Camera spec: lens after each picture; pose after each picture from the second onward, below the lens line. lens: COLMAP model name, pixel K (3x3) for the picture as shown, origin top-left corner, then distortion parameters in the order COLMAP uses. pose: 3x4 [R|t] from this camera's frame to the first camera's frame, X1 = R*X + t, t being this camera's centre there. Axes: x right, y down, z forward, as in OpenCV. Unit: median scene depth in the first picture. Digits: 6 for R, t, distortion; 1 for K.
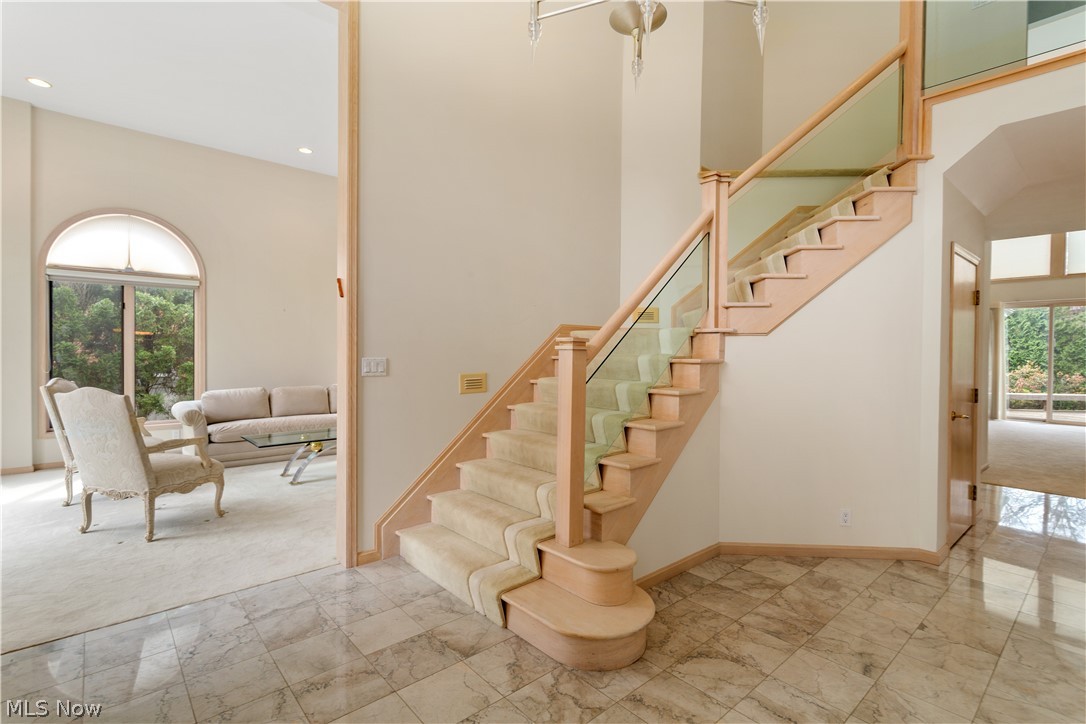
lens RADIAL K [[519.9, 0, 541.3], [0, 519.9, 353.0], [0, 0, 1]] dist [0.003842, 0.000192]
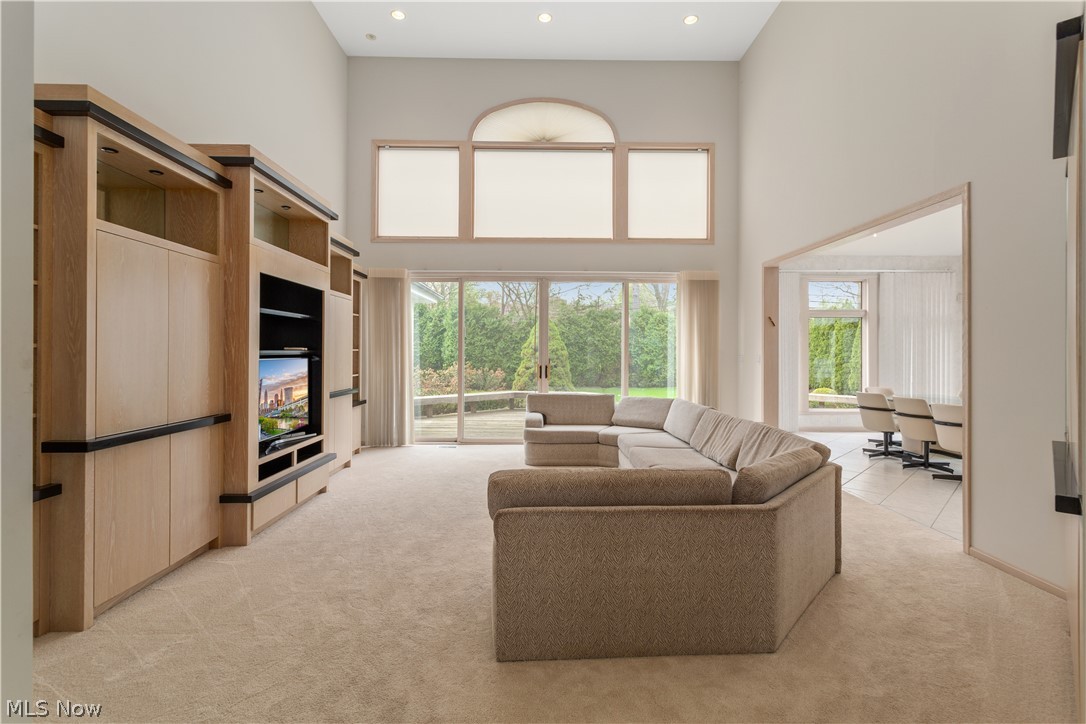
lens RADIAL K [[519.9, 0, 543.5], [0, 519.9, 357.6], [0, 0, 1]] dist [0.003842, 0.000192]
pose [[0.656826, -0.003713, 0.754033, 0.448089], [-0.008285, 0.999892, 0.012140, 0.011644], [-0.753997, -0.014221, 0.656724, 0.376126]]
